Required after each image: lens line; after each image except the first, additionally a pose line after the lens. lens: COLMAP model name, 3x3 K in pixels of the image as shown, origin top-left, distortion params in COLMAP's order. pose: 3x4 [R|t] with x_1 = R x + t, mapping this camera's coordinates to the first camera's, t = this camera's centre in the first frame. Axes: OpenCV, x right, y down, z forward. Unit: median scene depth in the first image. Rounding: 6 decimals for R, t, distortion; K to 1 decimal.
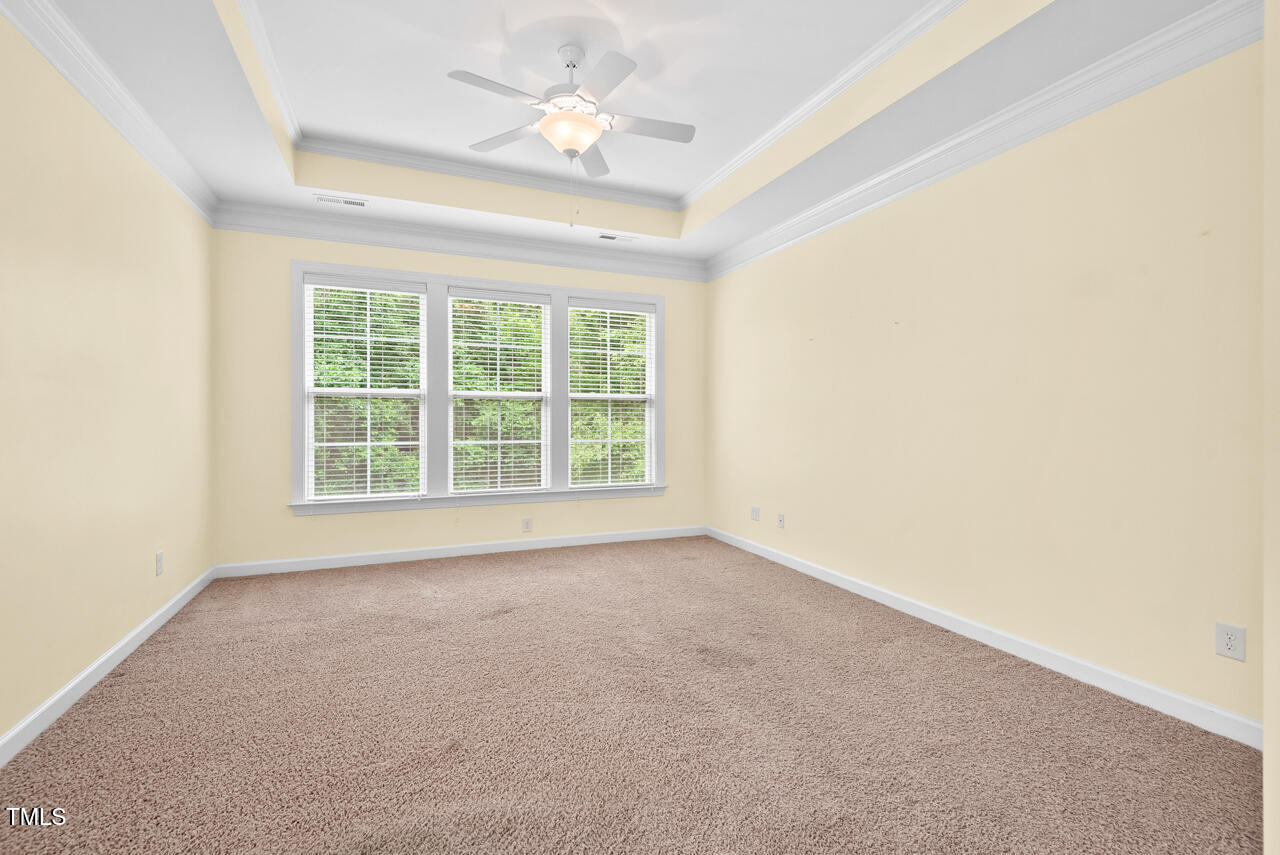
lens RADIAL K [[579.3, 0, 641.1], [0, 579.3, 423.4], [0, 0, 1]] dist [0.033439, -0.021584]
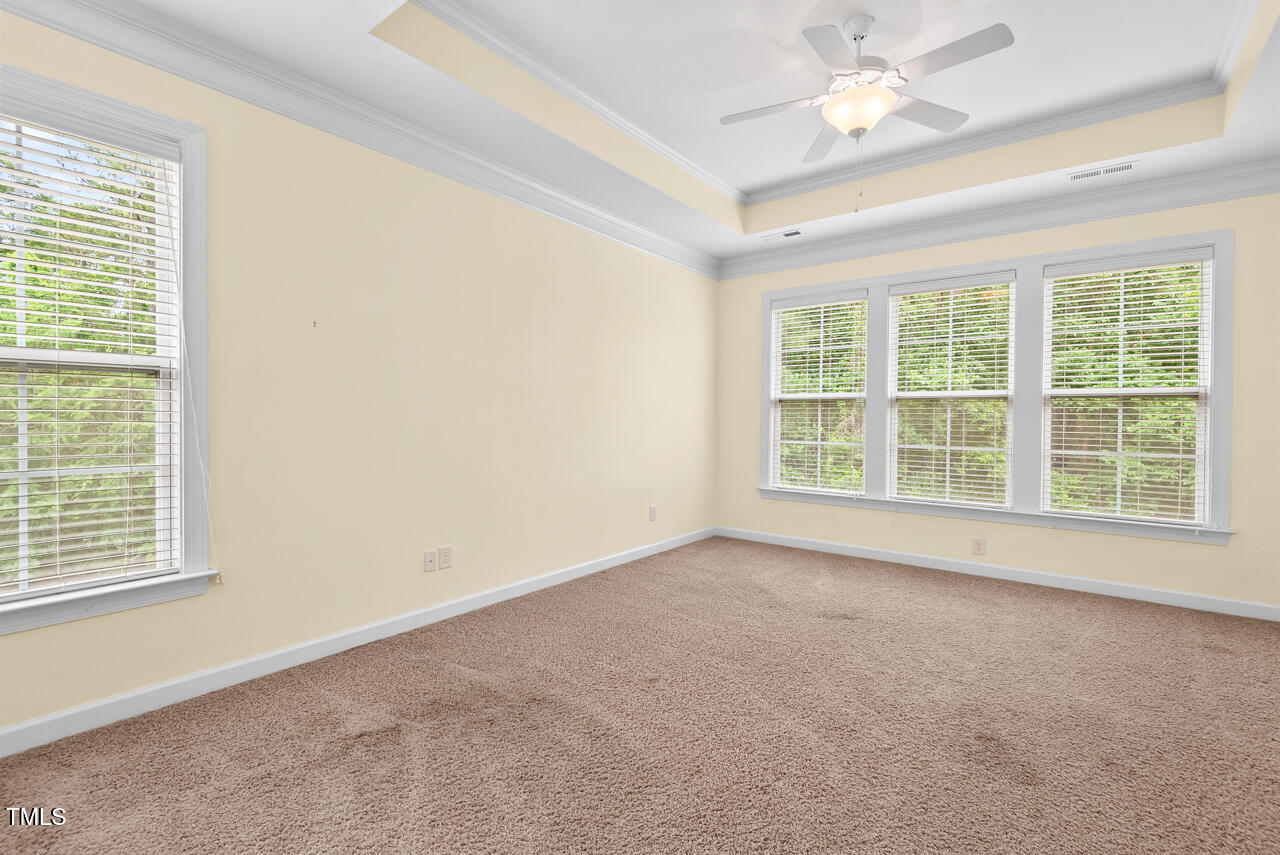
lens RADIAL K [[579.3, 0, 641.1], [0, 579.3, 423.4], [0, 0, 1]] dist [0.033439, -0.021584]
pose [[0.489245, 0.011604, -0.872069, 0.383836], [-0.016989, 0.999849, 0.003773, -0.000416], [0.871981, 0.012969, 0.489368, 0.184500]]
